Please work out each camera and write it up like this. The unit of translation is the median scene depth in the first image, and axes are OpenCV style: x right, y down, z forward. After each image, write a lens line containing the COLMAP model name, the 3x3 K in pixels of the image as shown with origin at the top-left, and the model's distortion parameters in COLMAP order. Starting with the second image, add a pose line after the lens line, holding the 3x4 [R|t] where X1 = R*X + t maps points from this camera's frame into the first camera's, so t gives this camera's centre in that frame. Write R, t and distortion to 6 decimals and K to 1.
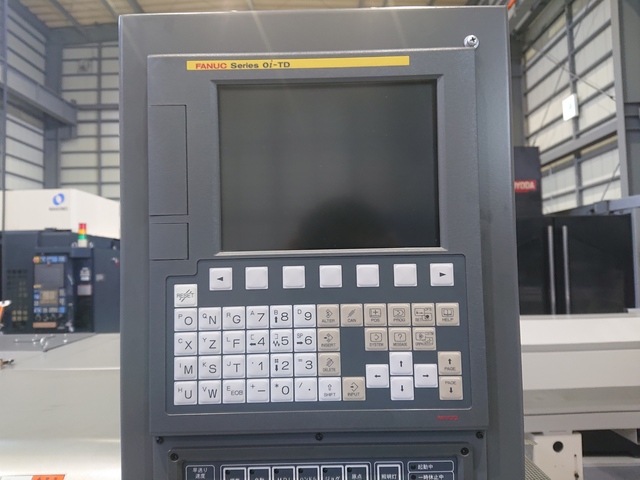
lens RADIAL K [[470.2, 0, 318.9], [0, 470.2, 241.7], [0, 0, 1]] dist [0.199130, -0.289067]
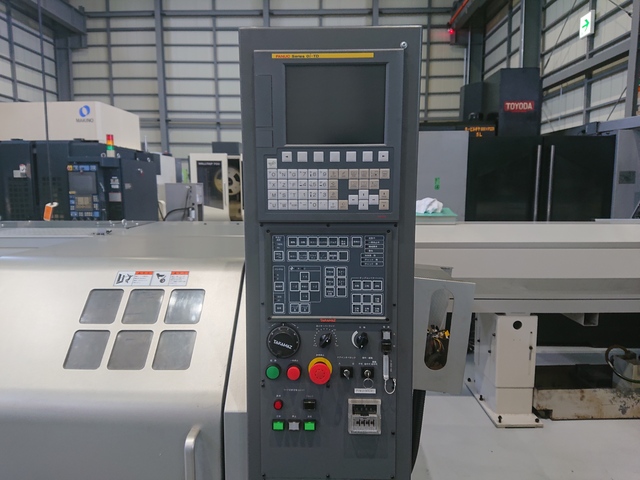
lens RADIAL K [[470.2, 0, 318.9], [0, 470.2, 241.7], [0, 0, 1]] dist [0.199130, -0.289067]
pose [[0.999617, 0.022693, -0.015846, -0.000456], [-0.019727, 0.985720, 0.167235, 0.006895], [0.019414, -0.166858, 0.985790, -0.092961]]
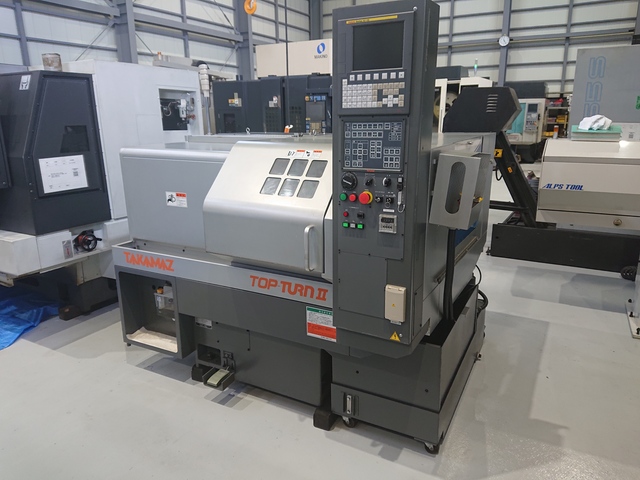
lens RADIAL K [[470.2, 0, 318.9], [0, 470.2, 241.7], [0, 0, 1]] dist [0.199130, -0.289067]
pose [[0.879102, 0.136648, -0.456625, 0.120046], [0.010368, 0.952313, 0.304945, 0.011525], [0.476521, -0.272812, 0.835764, -0.222355]]
